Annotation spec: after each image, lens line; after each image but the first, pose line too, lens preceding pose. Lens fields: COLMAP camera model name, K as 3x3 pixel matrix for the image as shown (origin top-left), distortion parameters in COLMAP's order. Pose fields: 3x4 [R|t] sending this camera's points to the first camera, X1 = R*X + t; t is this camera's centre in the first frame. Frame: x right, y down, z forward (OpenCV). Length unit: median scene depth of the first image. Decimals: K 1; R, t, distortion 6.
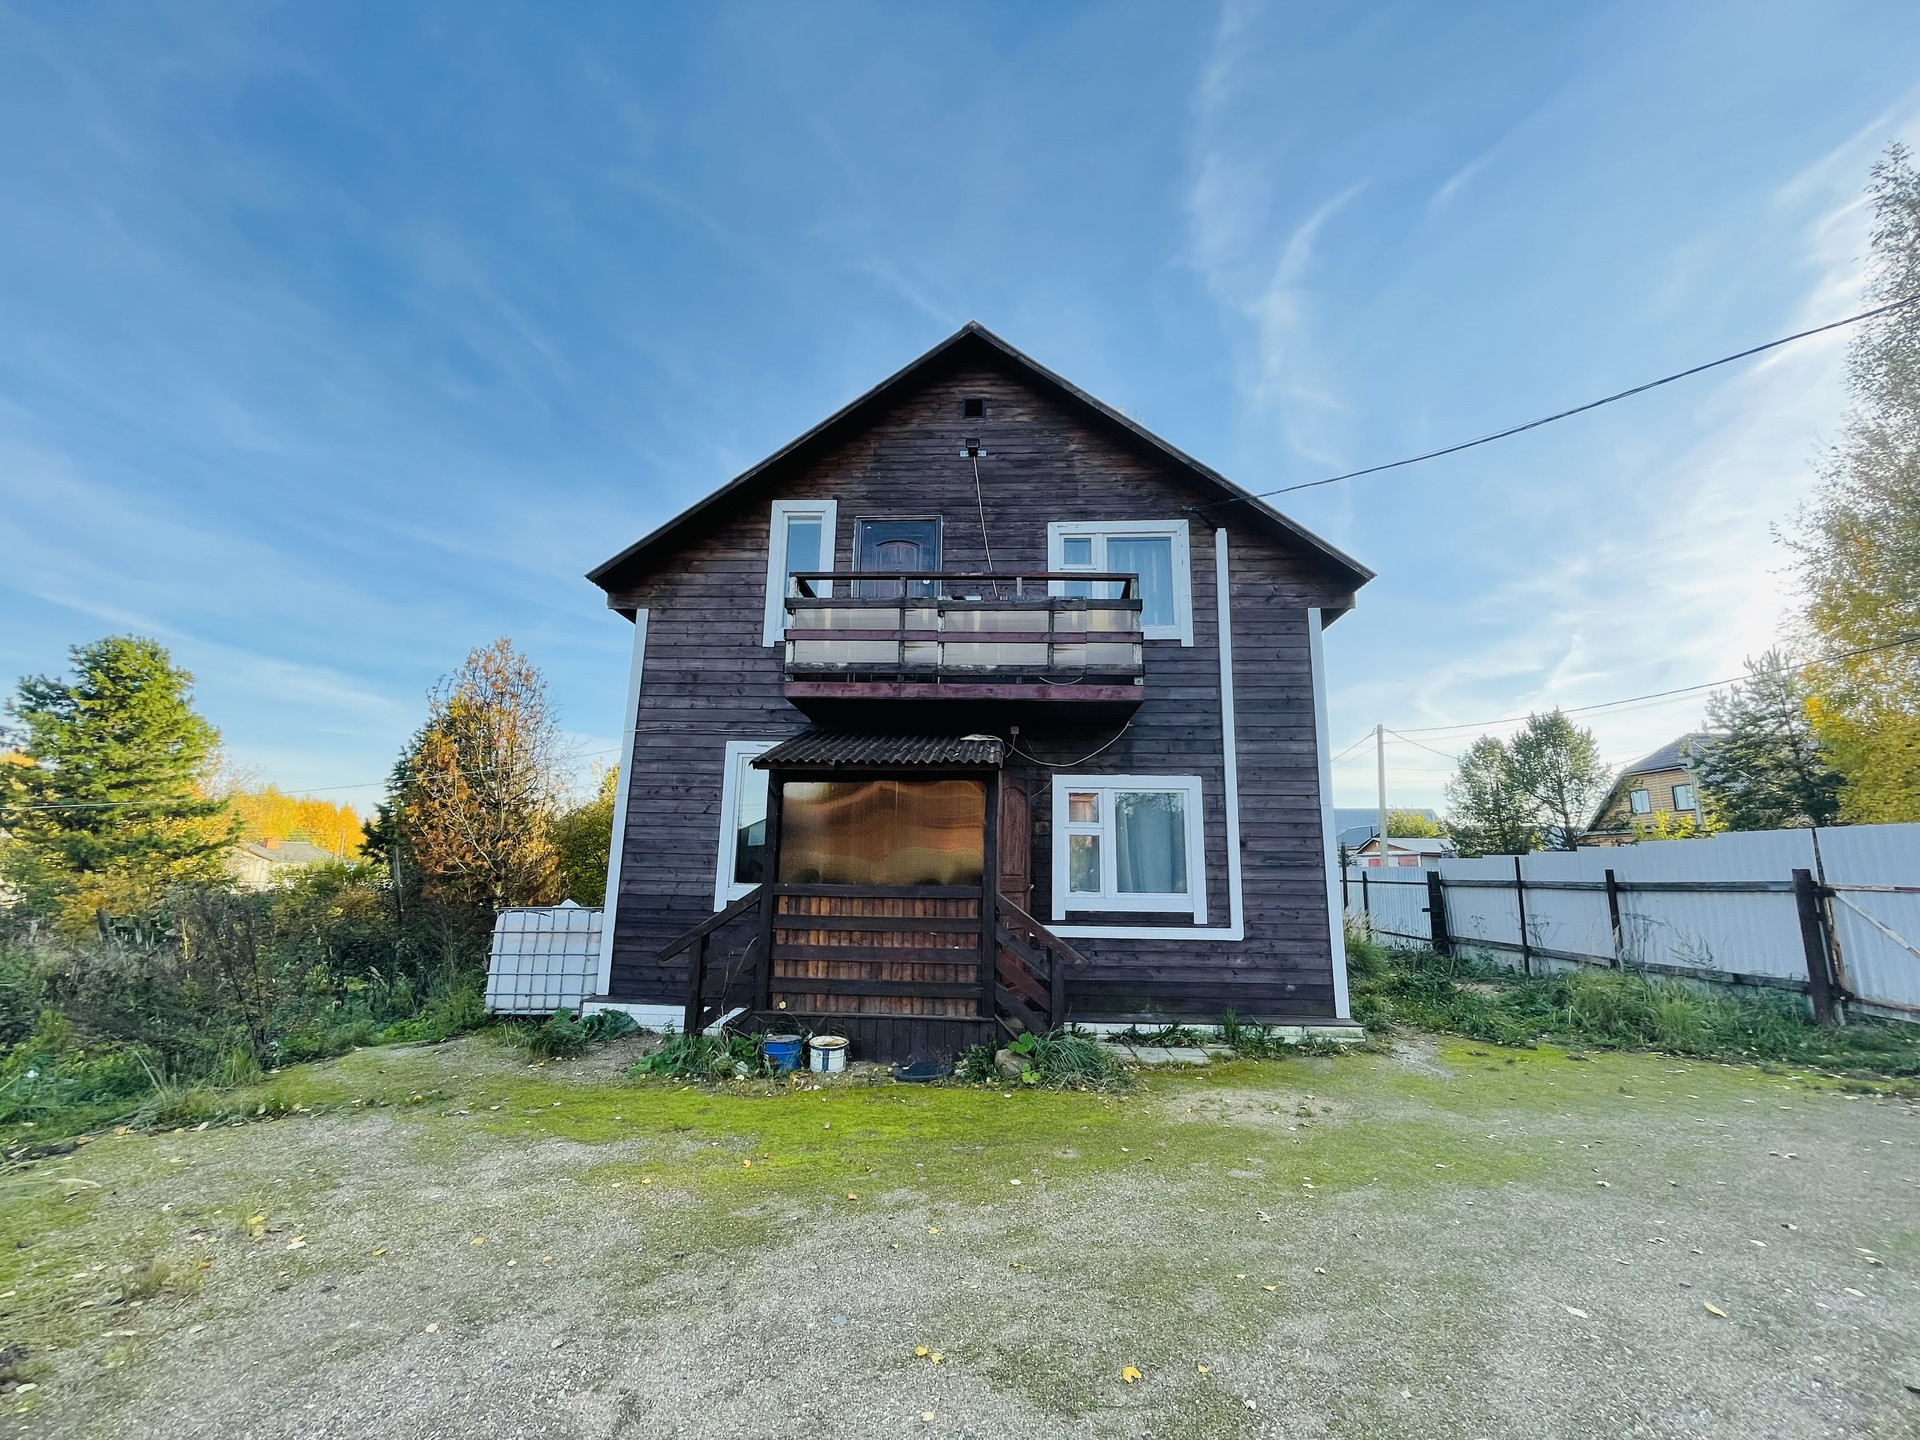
lens RADIAL K [[781.5, 0, 958.3], [0, 781.5, 720.3], [0, 0, 1]] dist [0.004072, -0.002546]
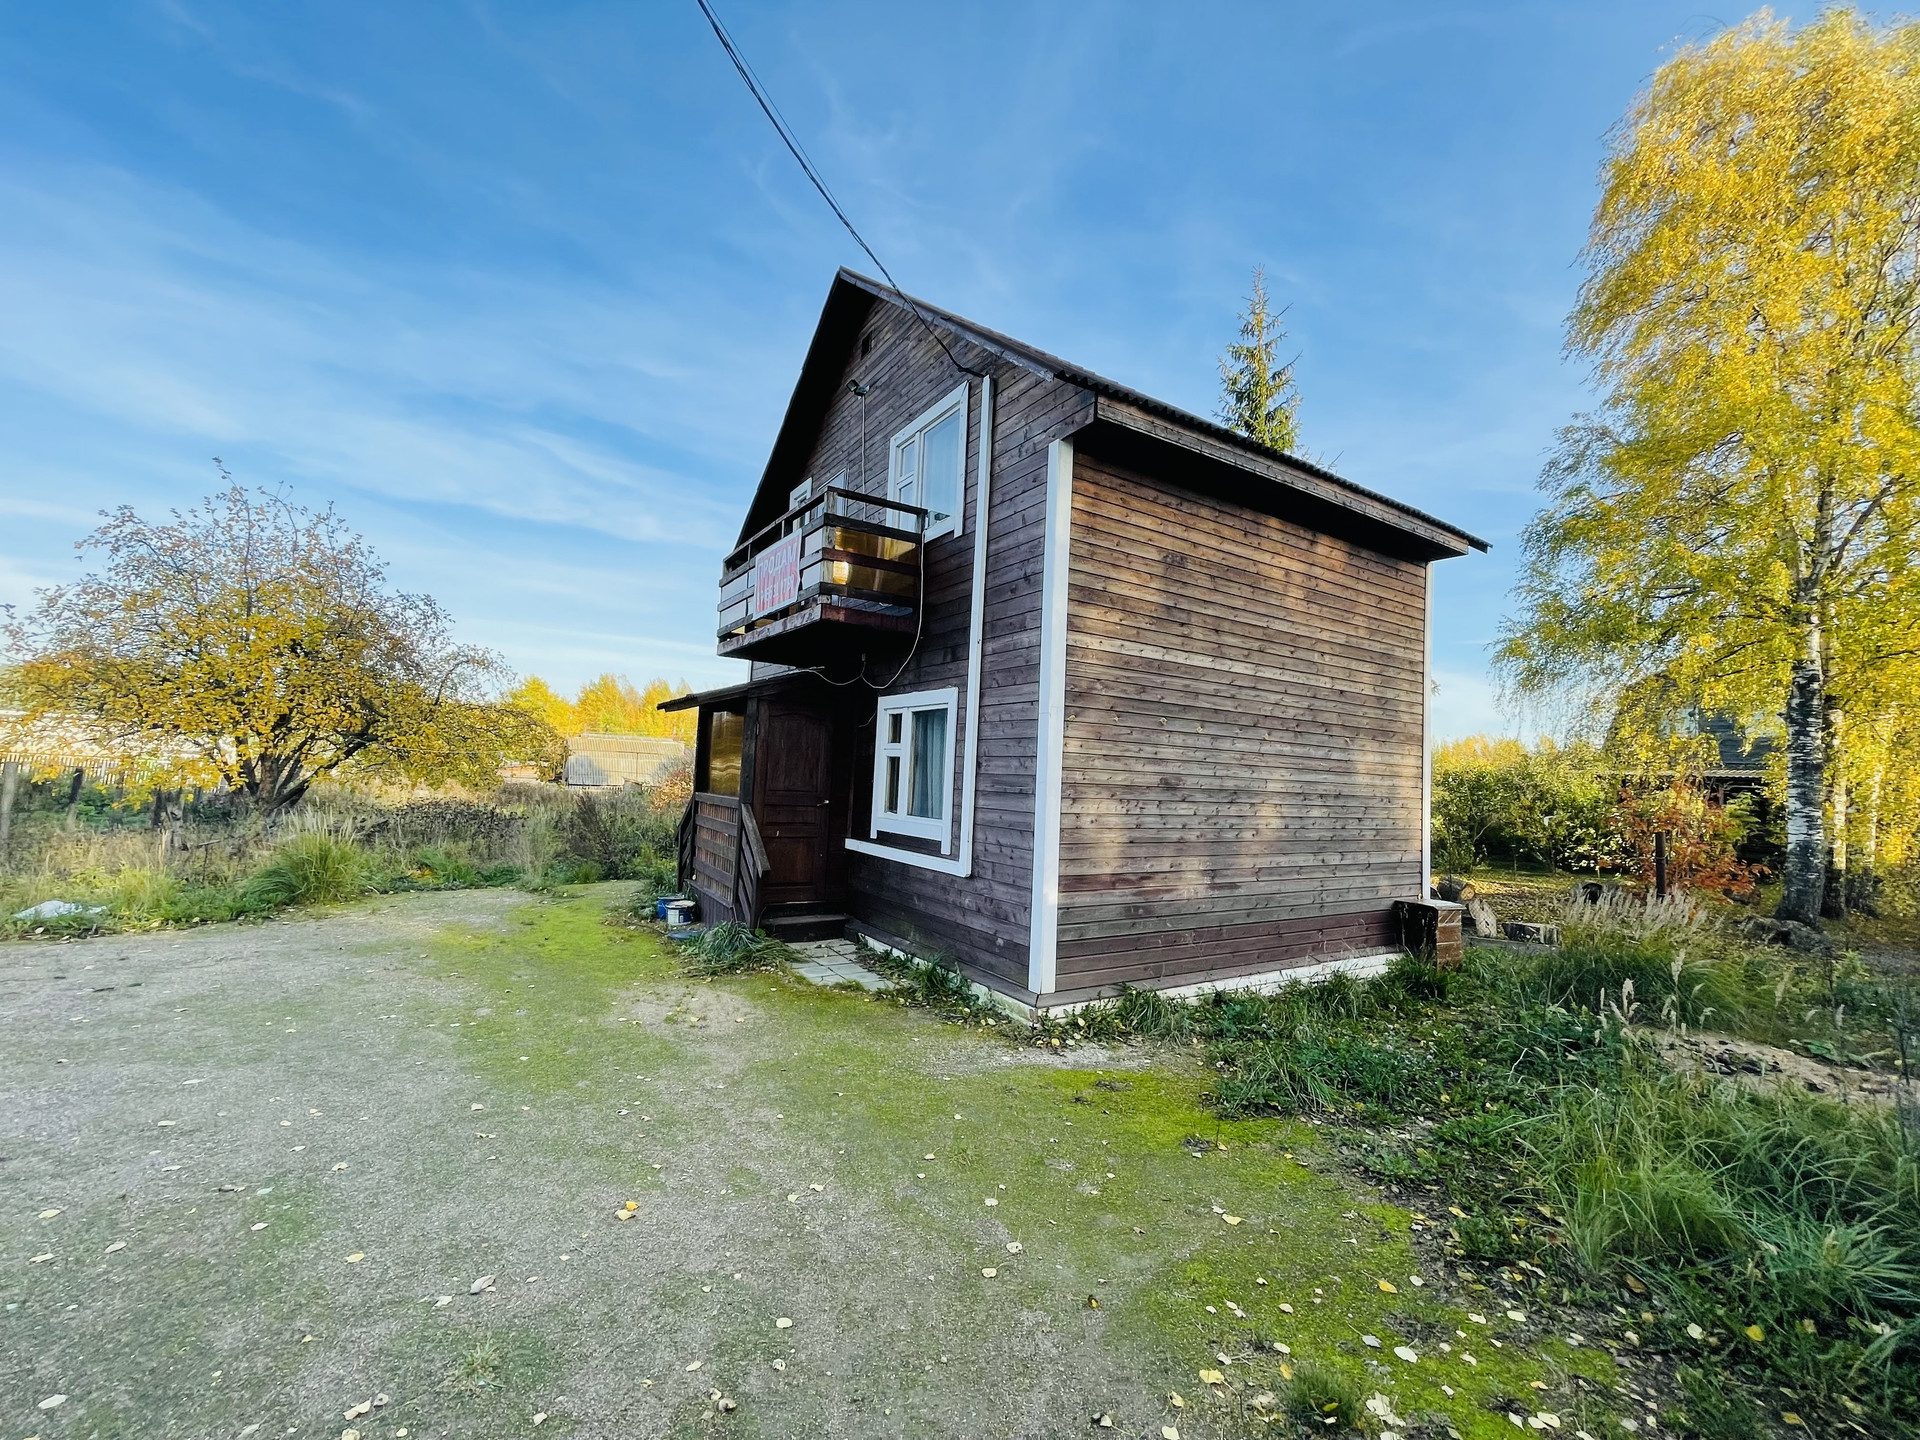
lens RADIAL K [[781.5, 0, 958.3], [0, 781.5, 720.3], [0, 0, 1]] dist [0.004072, -0.002546]
pose [[0.572552, -0.049409, -0.818378, 1.047992], [0.122535, 0.992128, 0.025829, 0.088915], [0.810660, -0.115069, 0.574100, 0.521081]]
